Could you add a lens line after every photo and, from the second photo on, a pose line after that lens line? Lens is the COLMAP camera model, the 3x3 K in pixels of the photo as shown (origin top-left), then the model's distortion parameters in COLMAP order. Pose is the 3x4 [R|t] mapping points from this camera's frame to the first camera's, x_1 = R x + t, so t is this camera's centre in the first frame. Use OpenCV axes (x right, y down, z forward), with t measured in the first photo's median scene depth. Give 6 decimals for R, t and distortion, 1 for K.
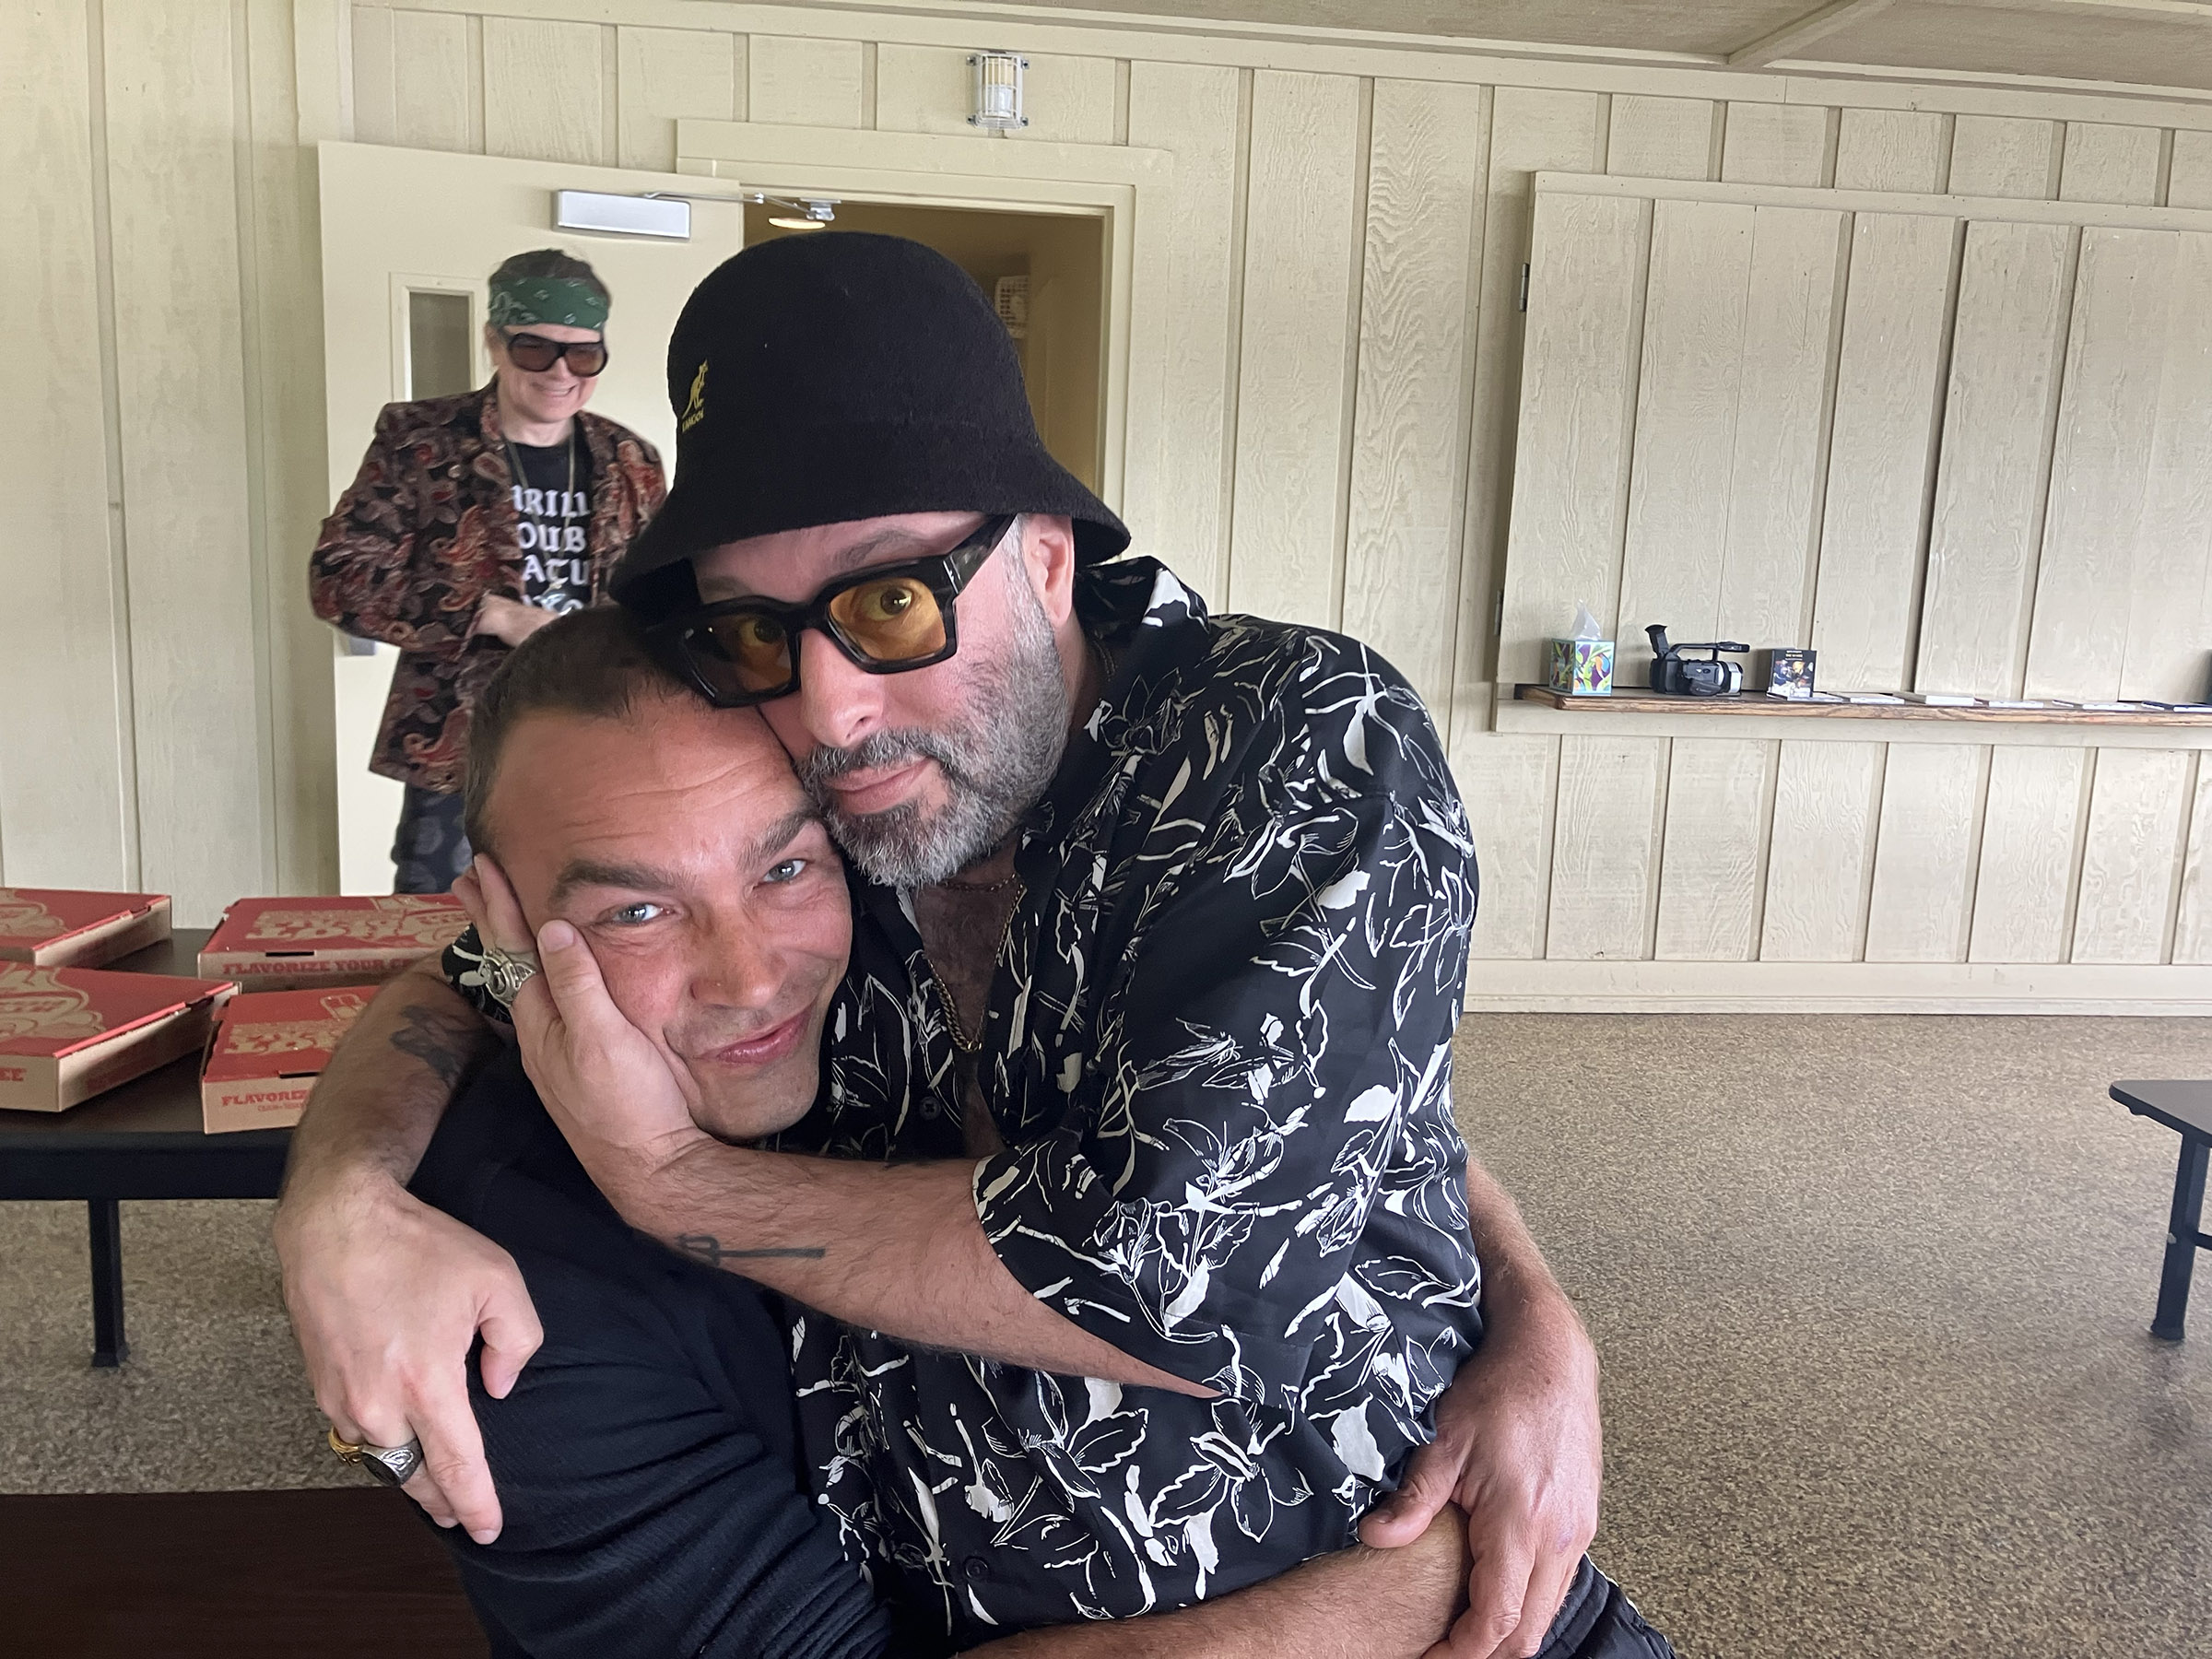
lens RADIAL K [[1761.0, 0, 1103.0], [0, 1761.0, 806.8], [0, 0, 1]] dist [0.039120, 0.000201]
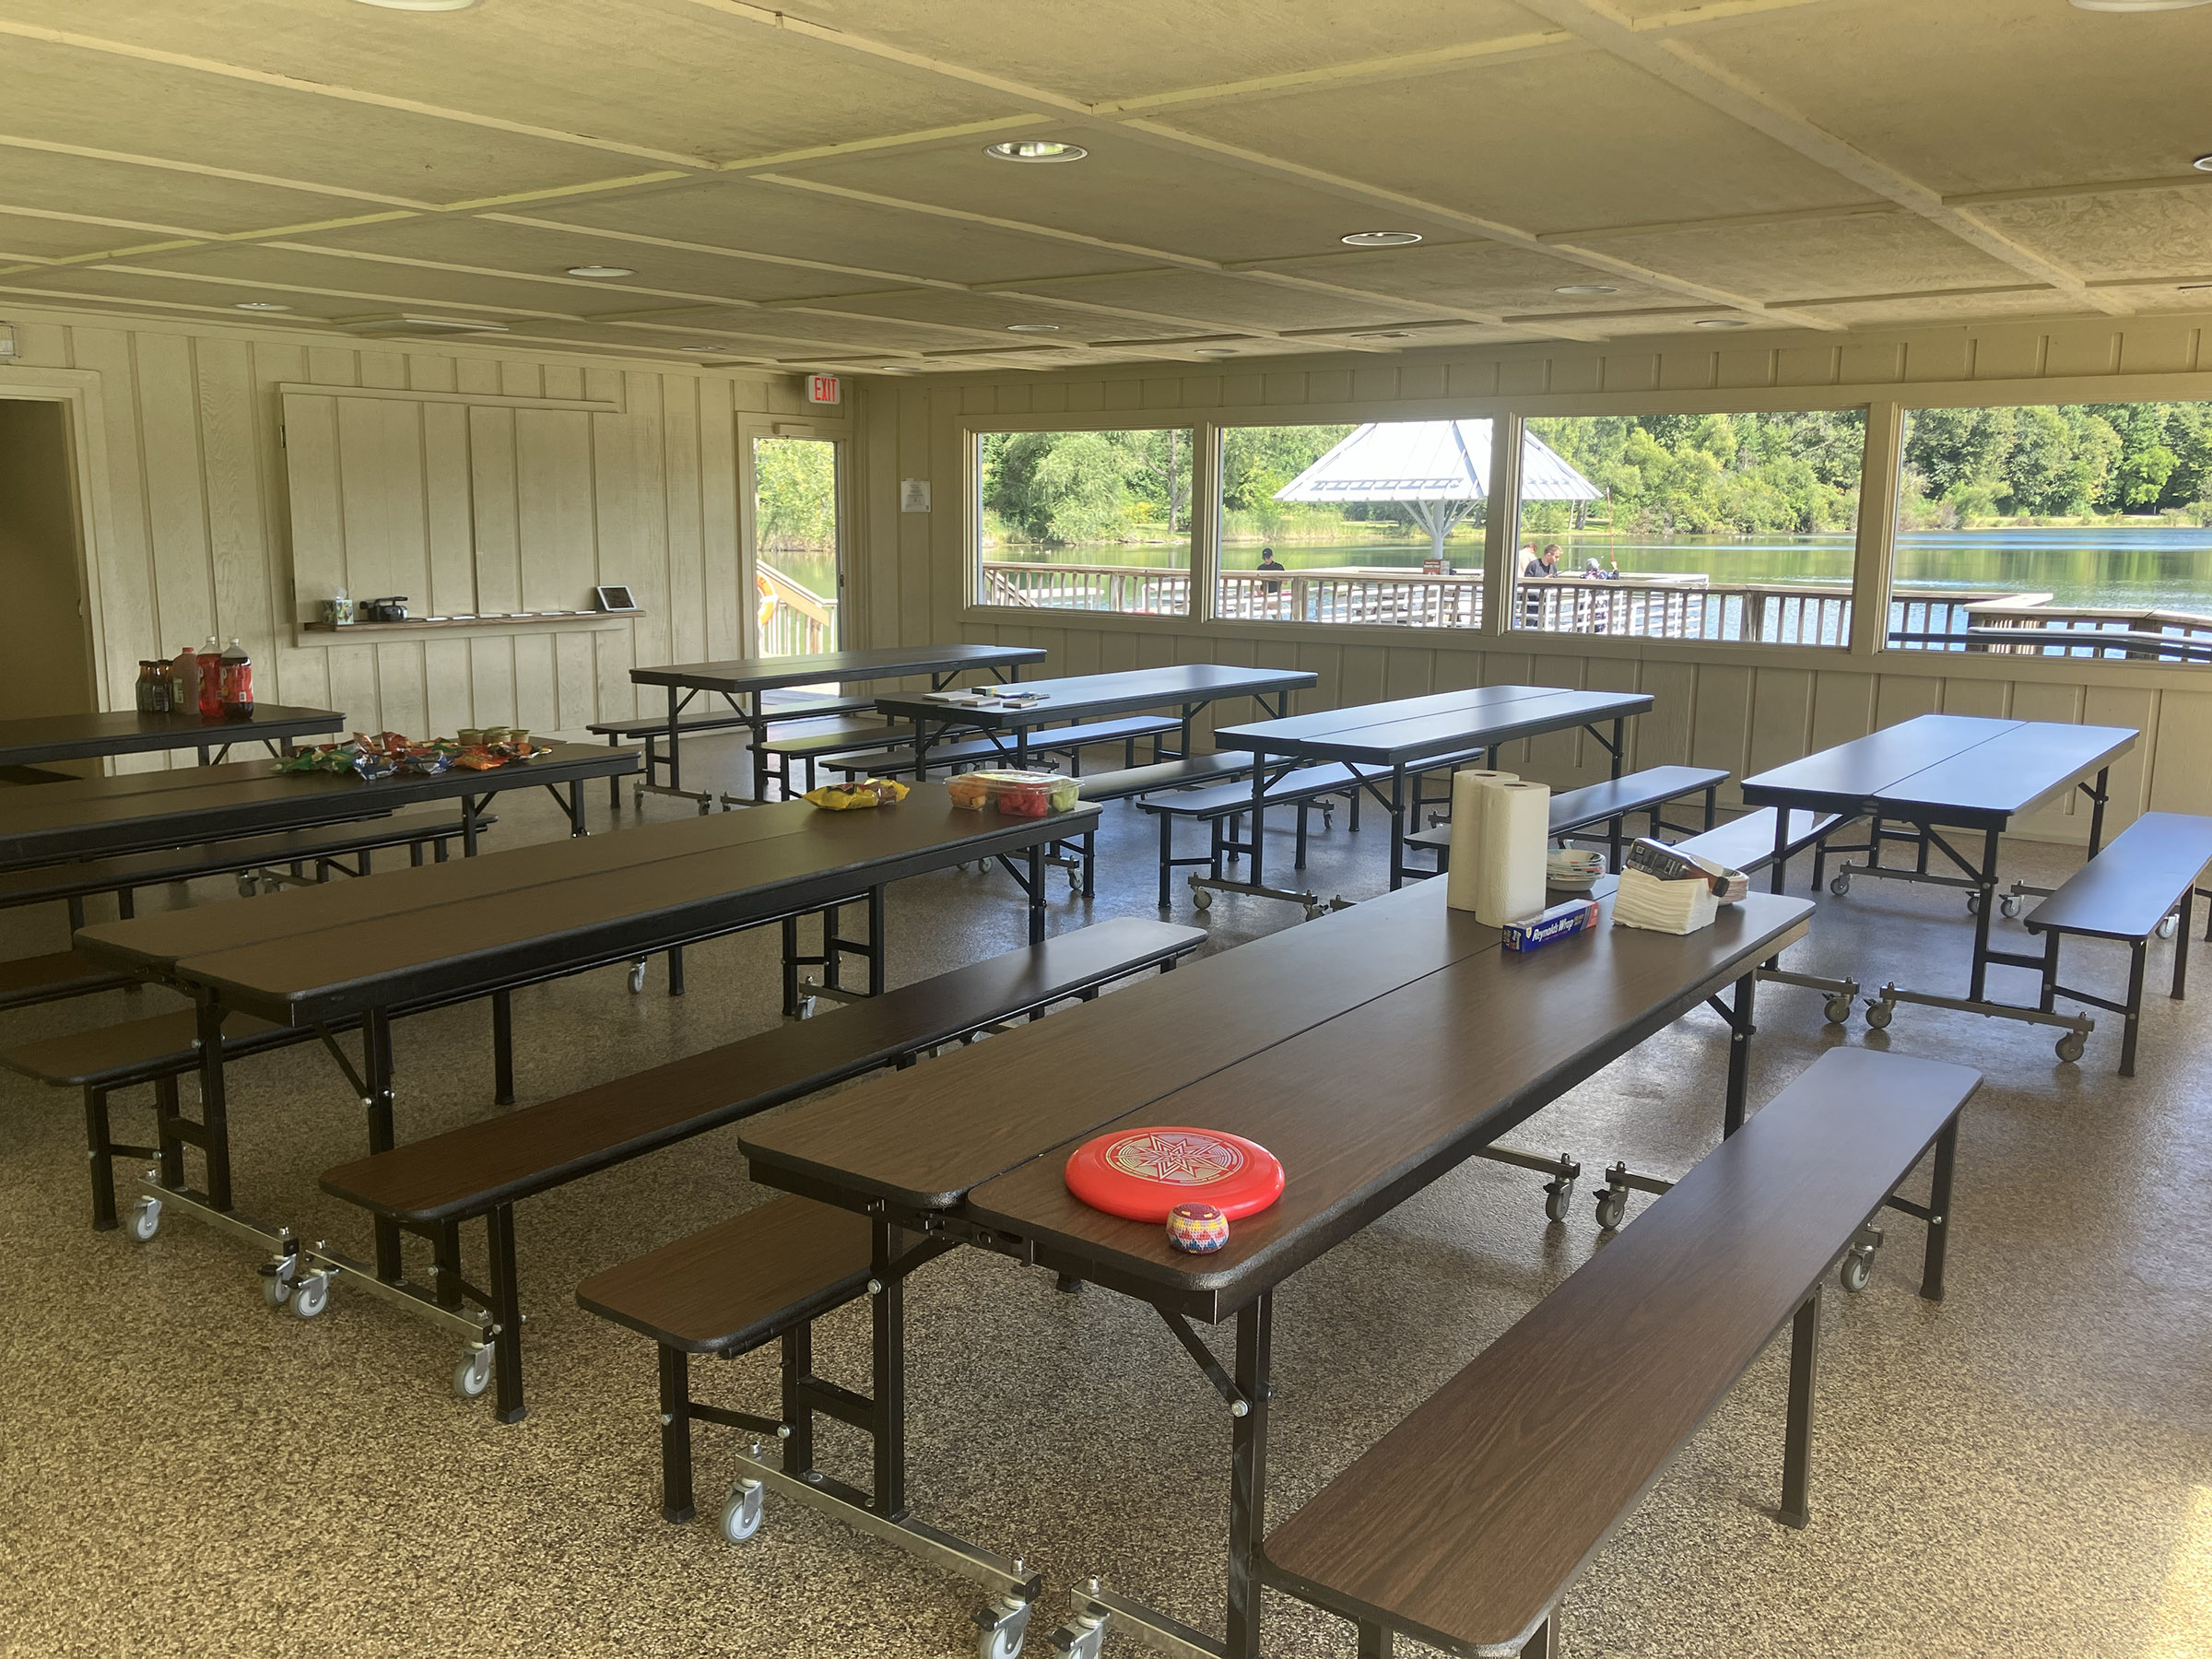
lens RADIAL K [[1795.5, 0, 1106.0], [0, 1795.5, 829.5], [0, 0, 1]] dist [0.010471, 0.005721]
pose [[0.680150, -0.160148, 0.715366, -0.663438], [0.121411, 0.986978, 0.105519, 0.059483], [-0.722949, 0.015085, 0.690737, -1.118633]]
